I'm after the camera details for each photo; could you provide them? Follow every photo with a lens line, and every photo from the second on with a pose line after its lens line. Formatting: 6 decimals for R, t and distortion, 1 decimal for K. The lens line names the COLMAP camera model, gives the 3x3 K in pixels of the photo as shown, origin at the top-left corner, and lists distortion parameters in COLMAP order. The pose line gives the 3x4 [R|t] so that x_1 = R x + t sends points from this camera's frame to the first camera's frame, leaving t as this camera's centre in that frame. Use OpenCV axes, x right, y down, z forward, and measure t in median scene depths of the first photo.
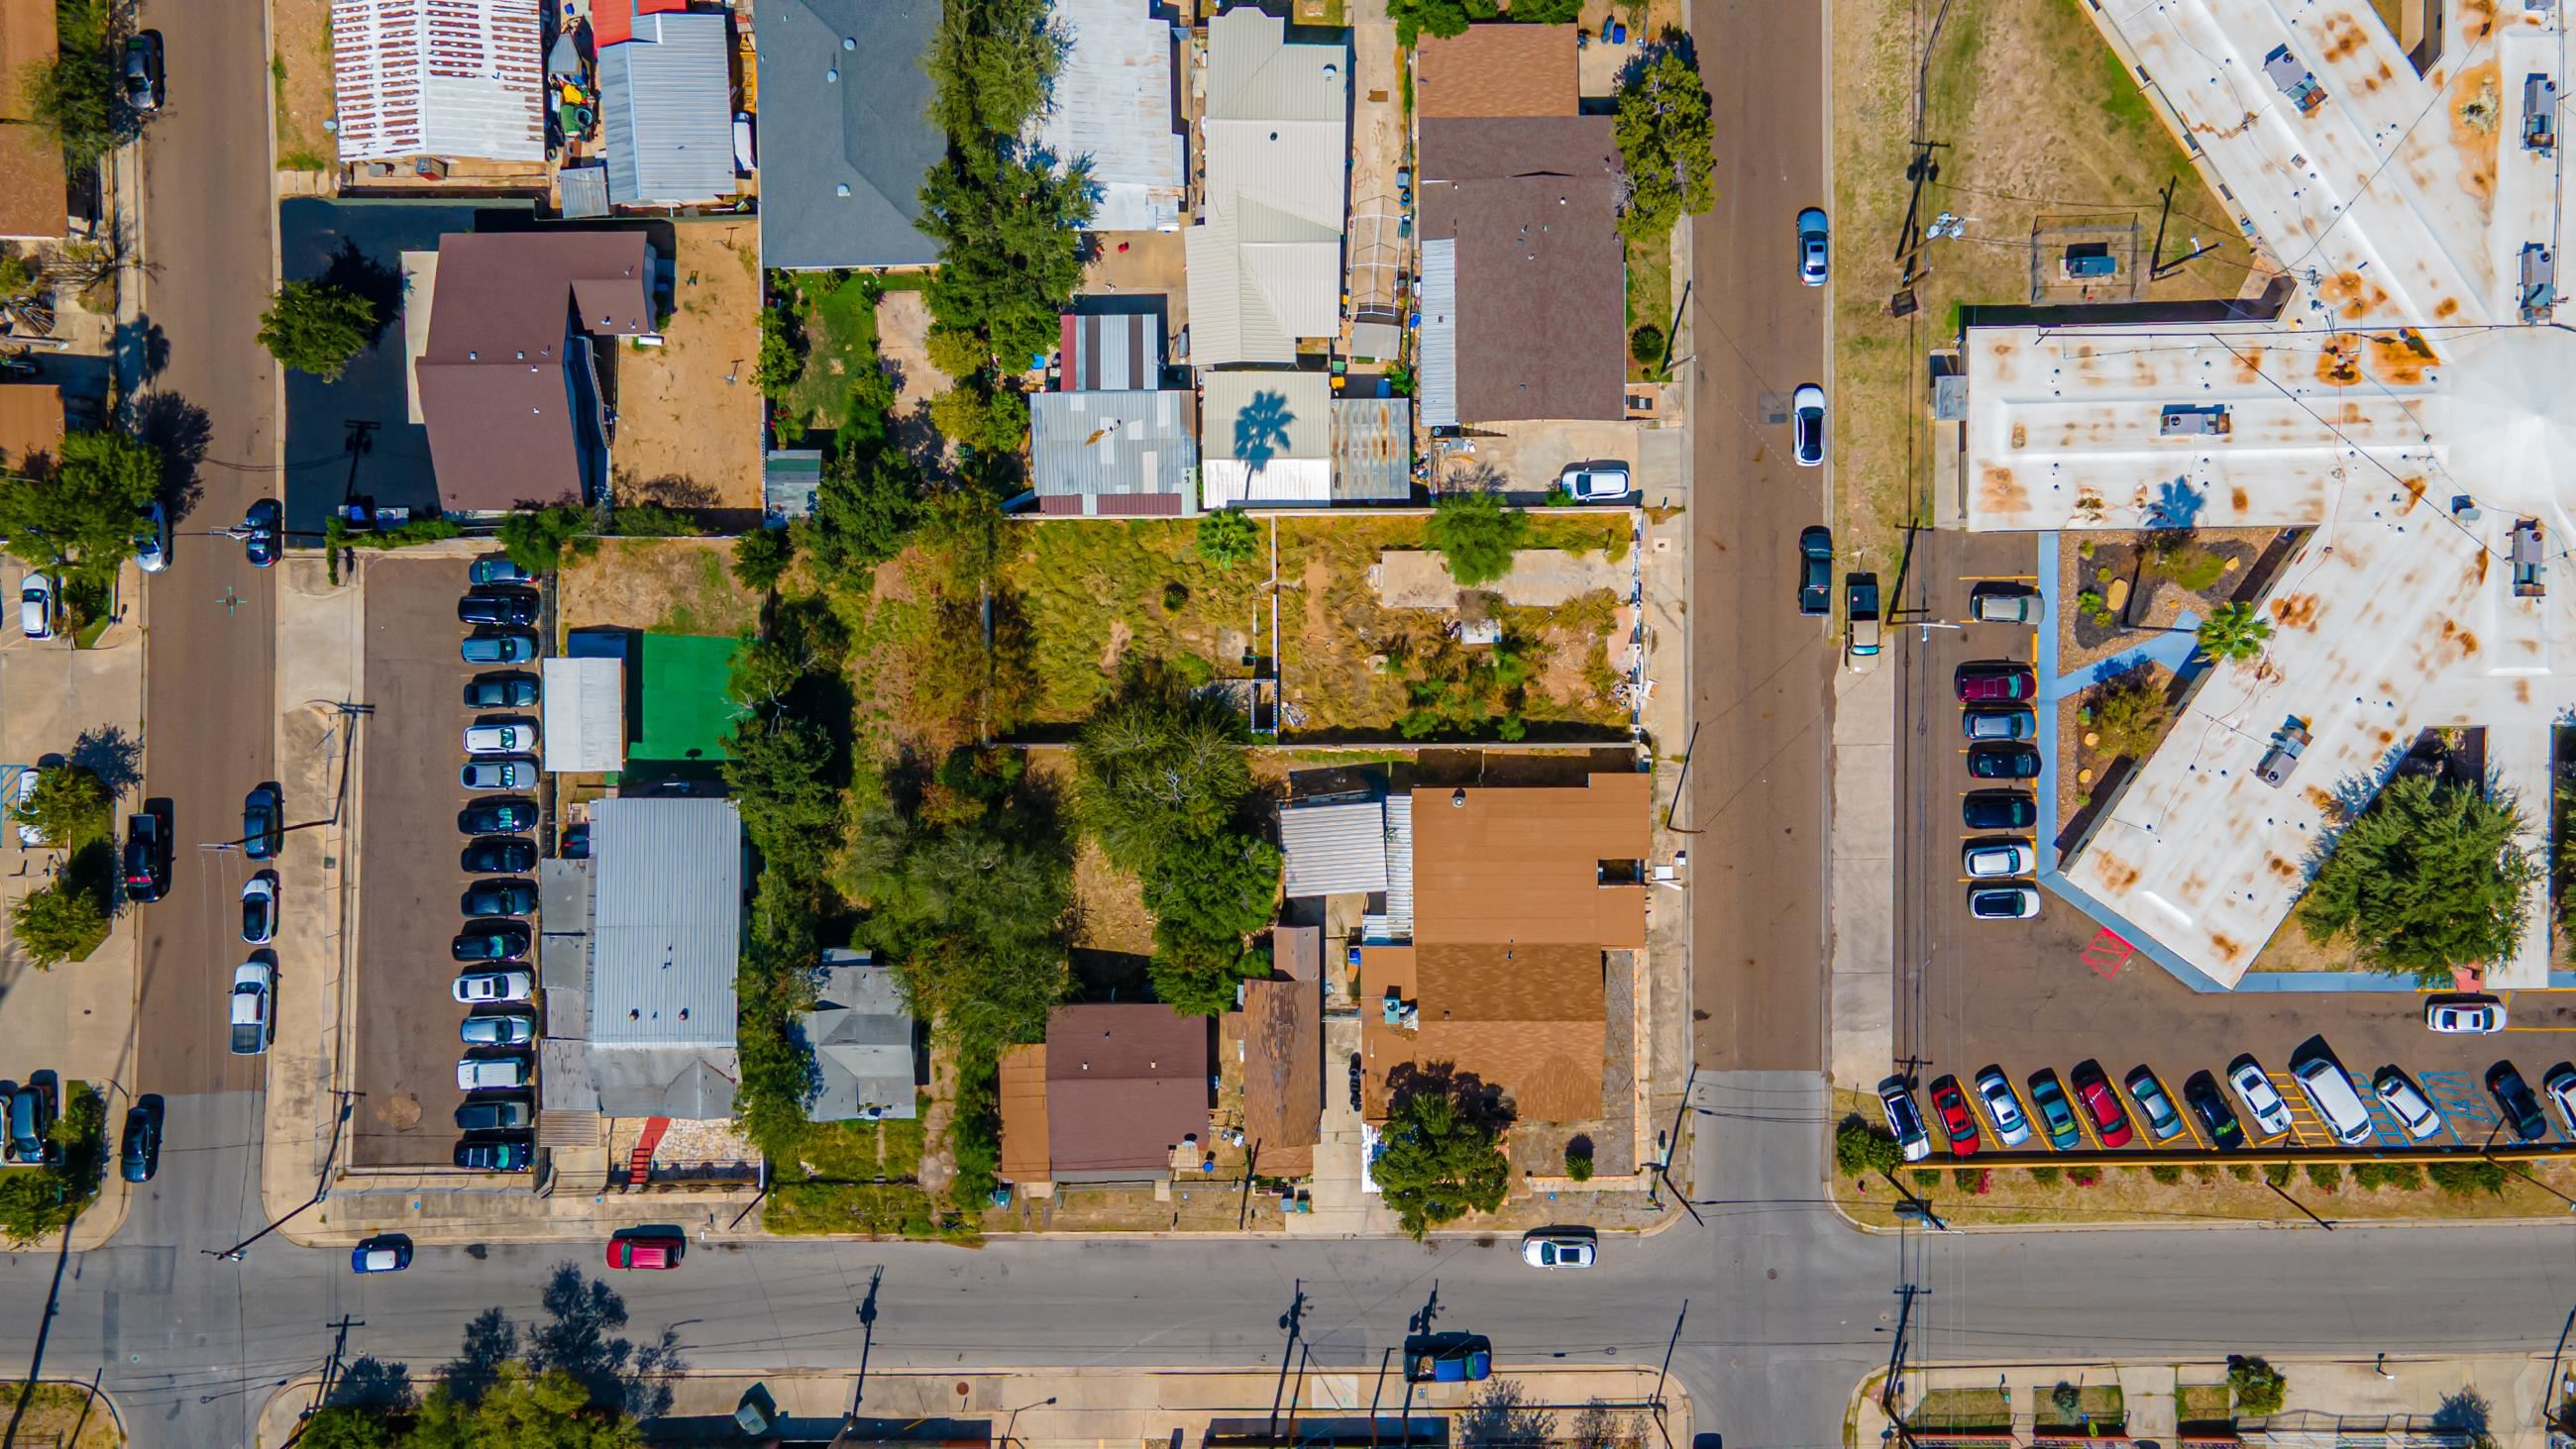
lens RADIAL K [[1817.4, 0, 1291.4], [0, 1817.4, 734.9], [0, 0, 1]] dist [0.099600, 0.001398]
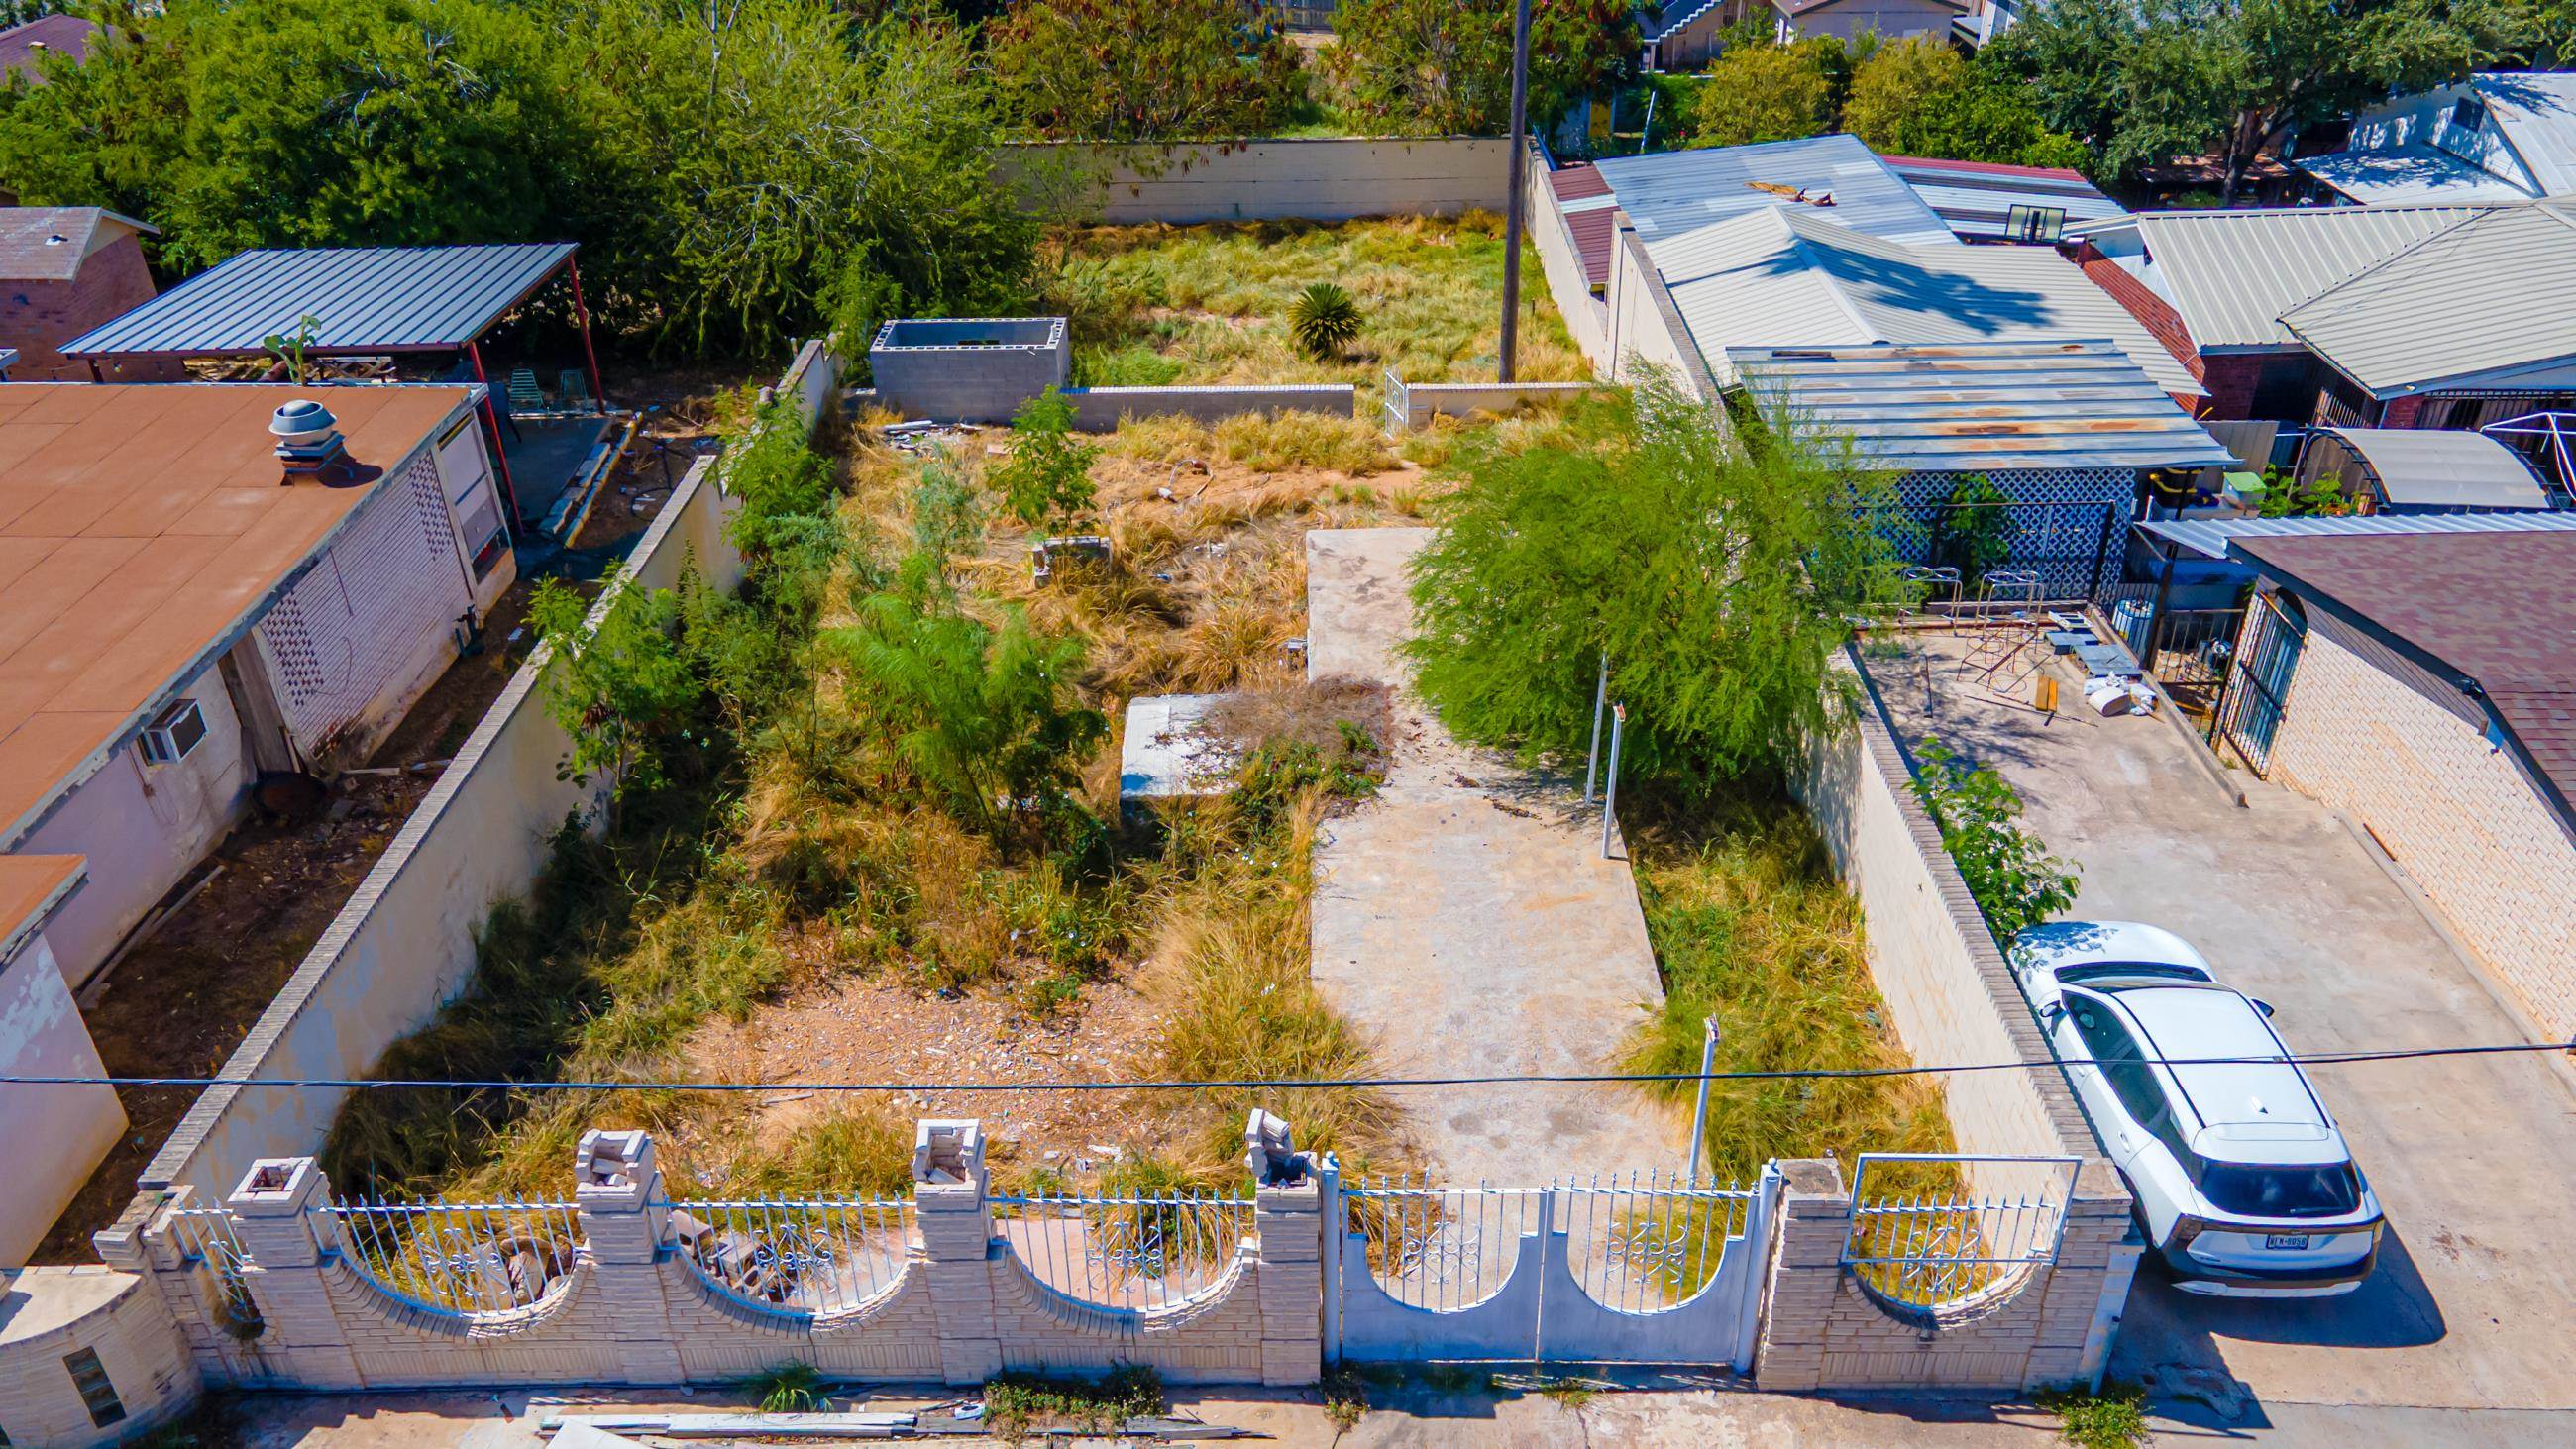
lens RADIAL K [[1882.0, 0, 1286.6], [0, 1882.0, 722.6], [0, 0, 1]] dist [0.007139, 0.078482]
pose [[-0.011261, 0.532081, -0.846619, 0.273033], [-0.999803, -0.019818, 0.000843, -0.068220], [-0.016329, 0.846462, 0.532199, 0.889836]]
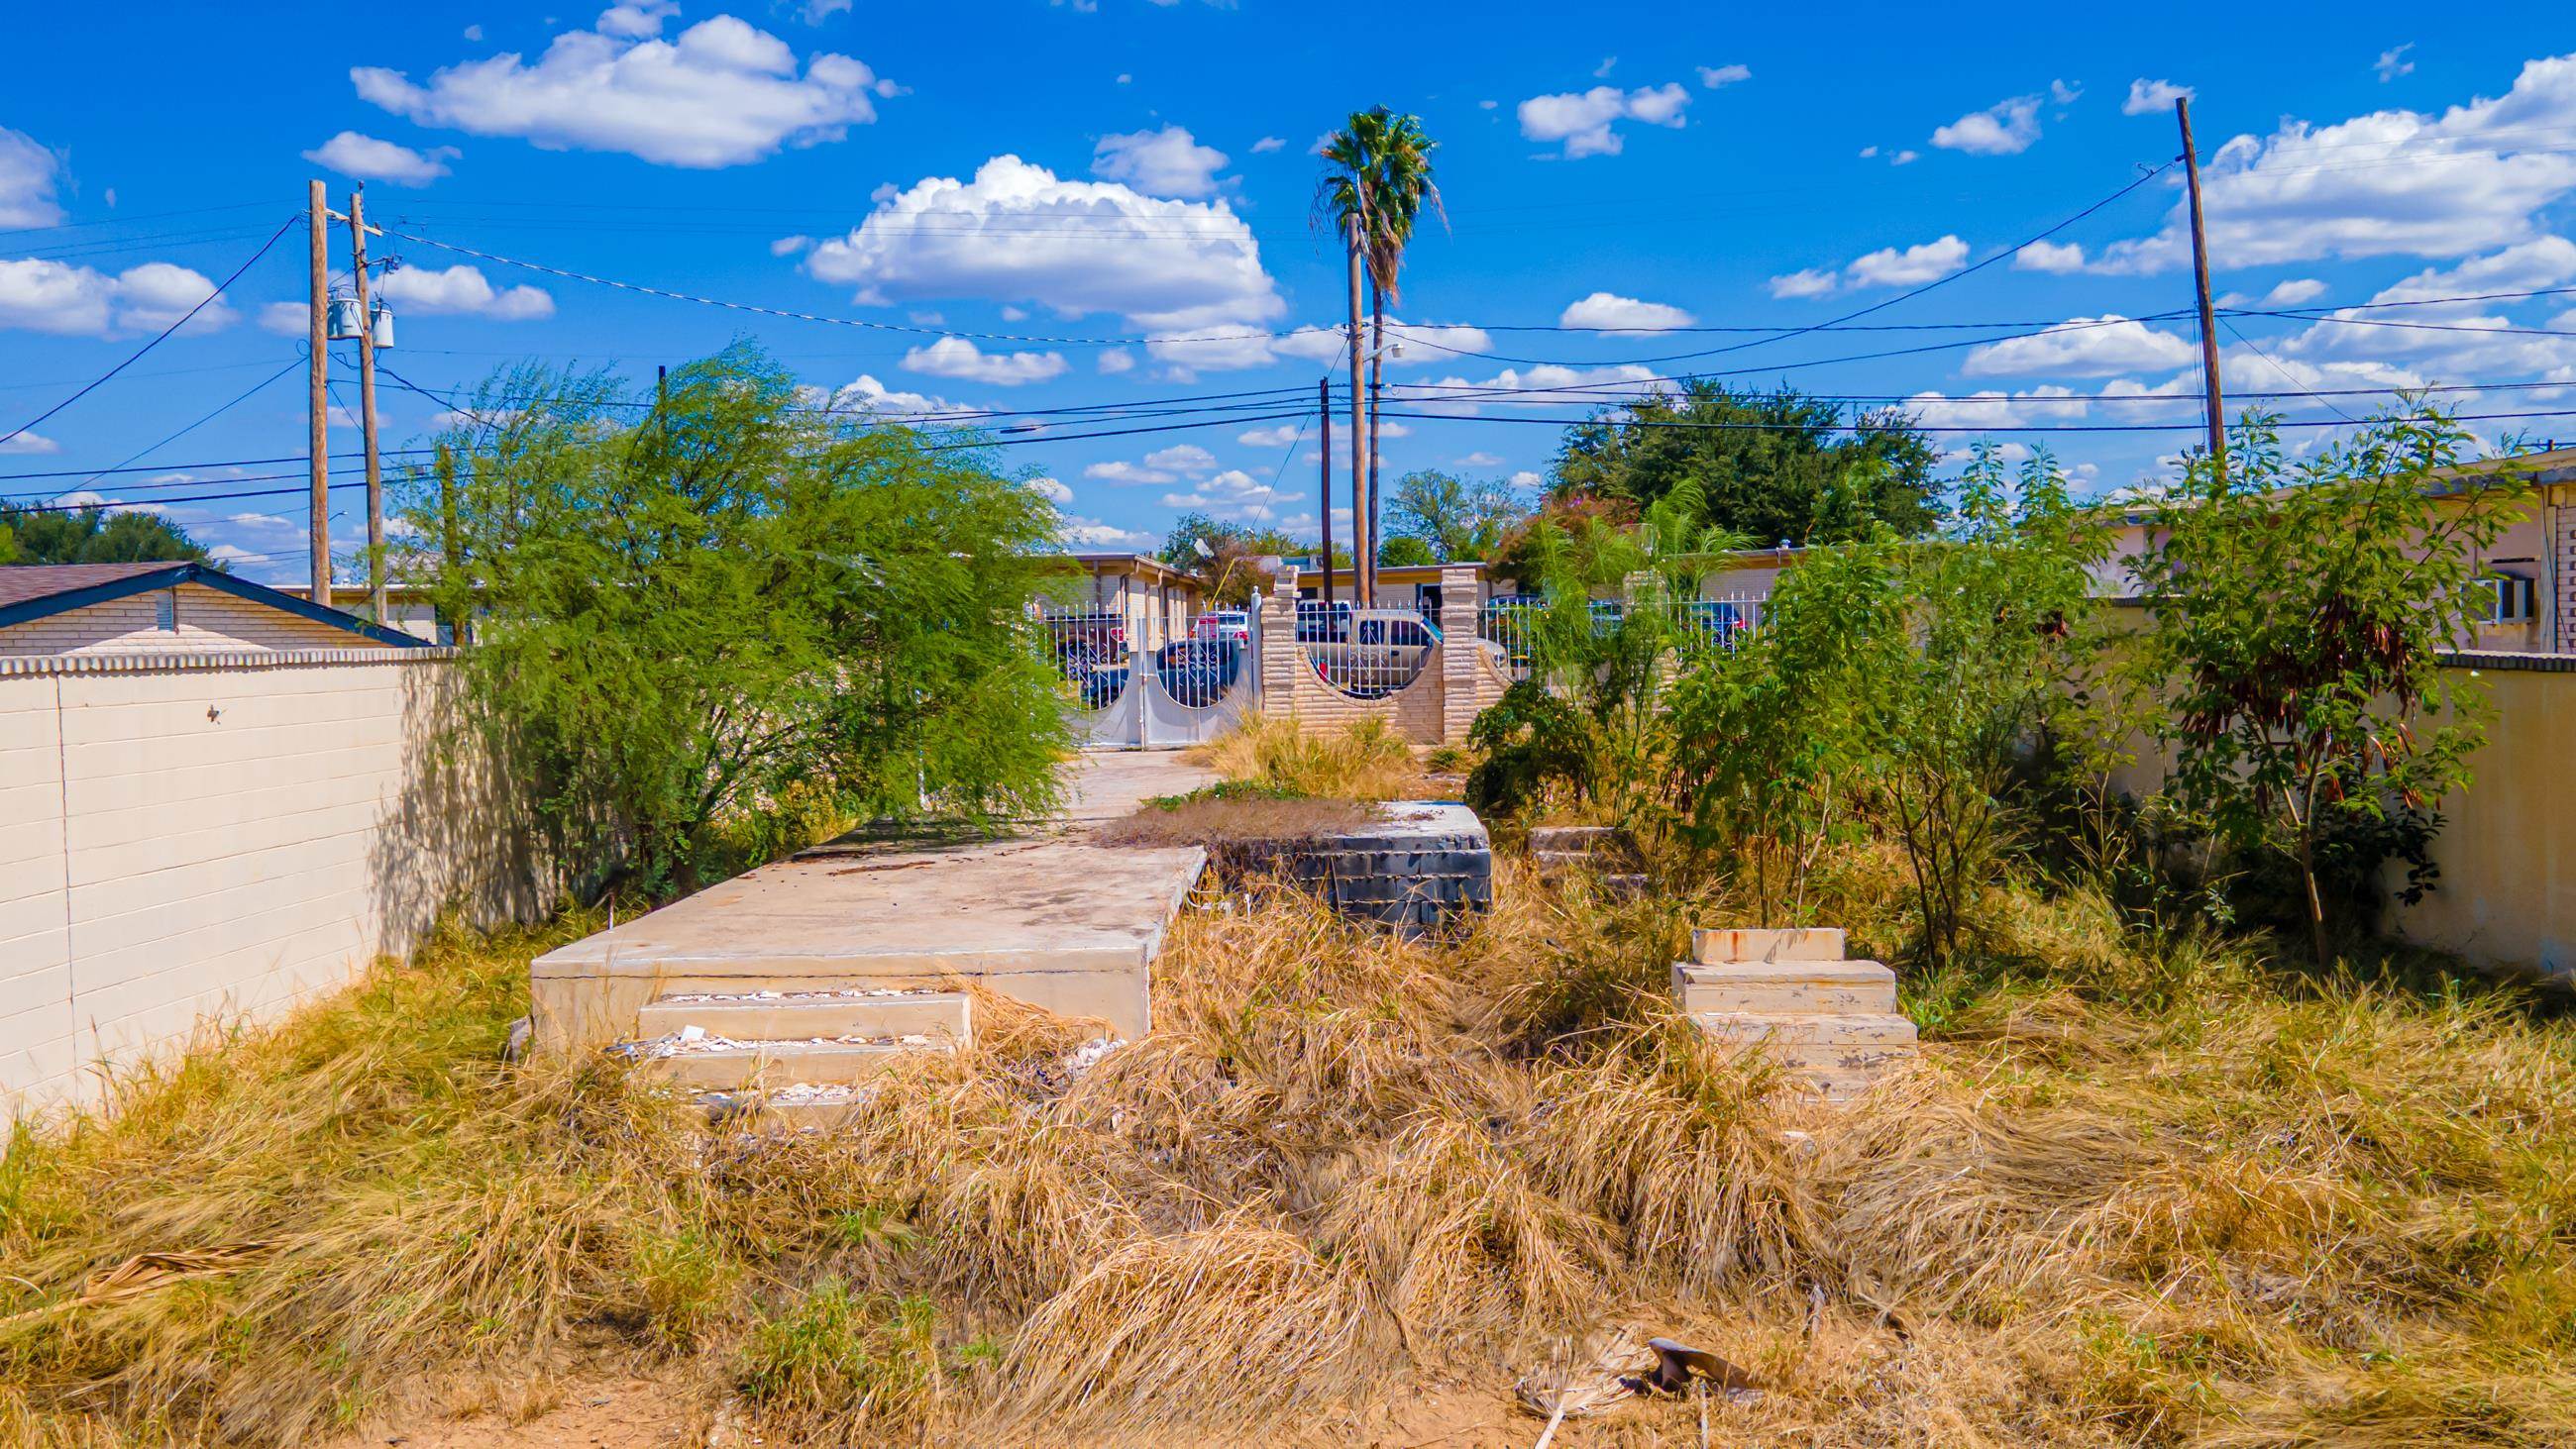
lens RADIAL K [[1877.1, 0, 1286.7], [0, 1877.1, 731.0], [0, 0, 1]] dist [0.034292, 0.021087]
pose [[0.043932, -0.042747, 0.998120, -0.040732], [0.997665, -0.050411, -0.046071, -0.058331], [0.052286, 0.997813, 0.040433, 0.985814]]
